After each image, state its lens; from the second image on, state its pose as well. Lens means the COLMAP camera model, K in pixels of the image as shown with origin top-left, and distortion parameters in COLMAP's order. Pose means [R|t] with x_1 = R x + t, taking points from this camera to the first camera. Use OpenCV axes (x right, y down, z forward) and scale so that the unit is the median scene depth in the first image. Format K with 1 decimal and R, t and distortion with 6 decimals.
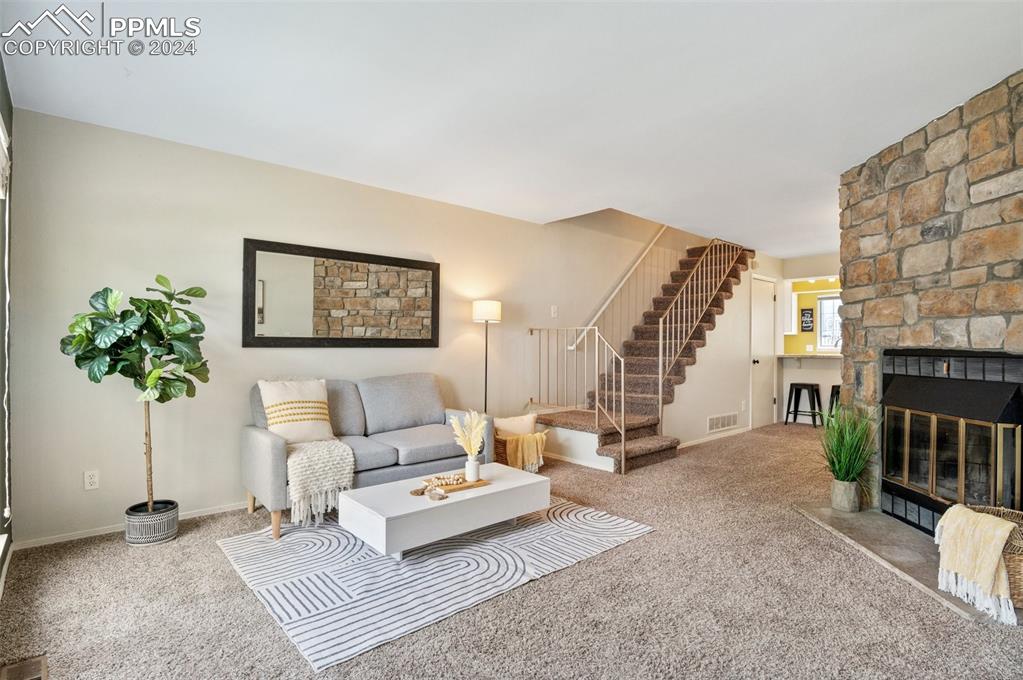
lens RADIAL K [[505.0, 0, 501.1], [0, 505.0, 342.4], [0, 0, 1]] dist [-0.017294, 0.000265]
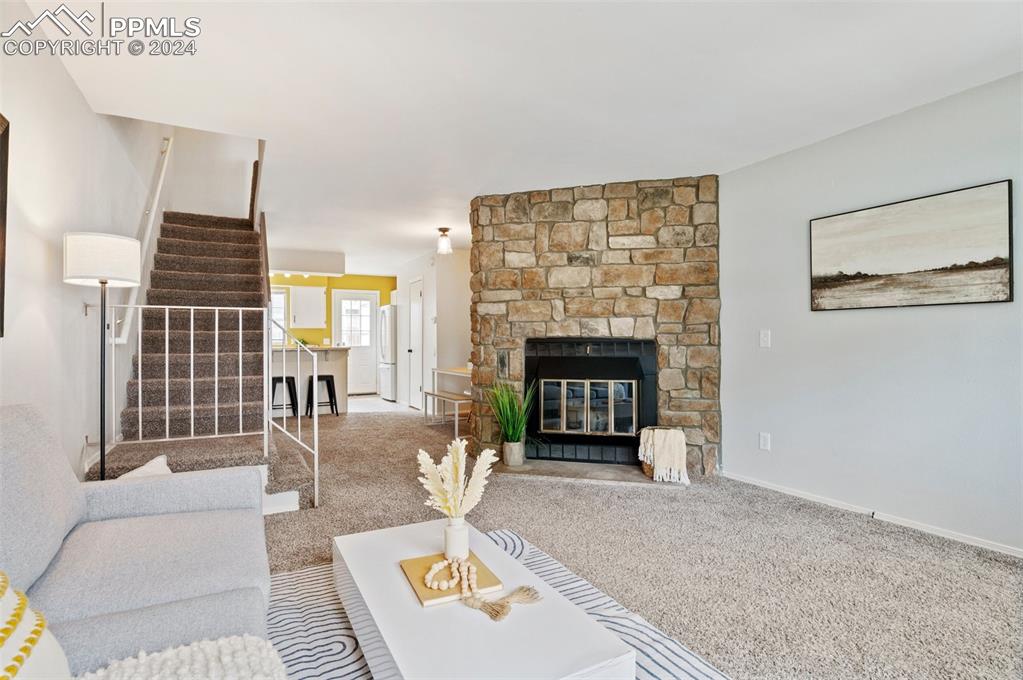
lens RADIAL K [[502.0, 0, 514.2], [0, 502.0, 340.2], [0, 0, 1]] dist [-0.001934, 0.000129]
pose [[0.218511, -0.005934, 0.975816, -0.623009], [0.000985, 0.999982, 0.005860, 0.011963], [-0.975834, -0.000319, 0.218513, 0.806099]]
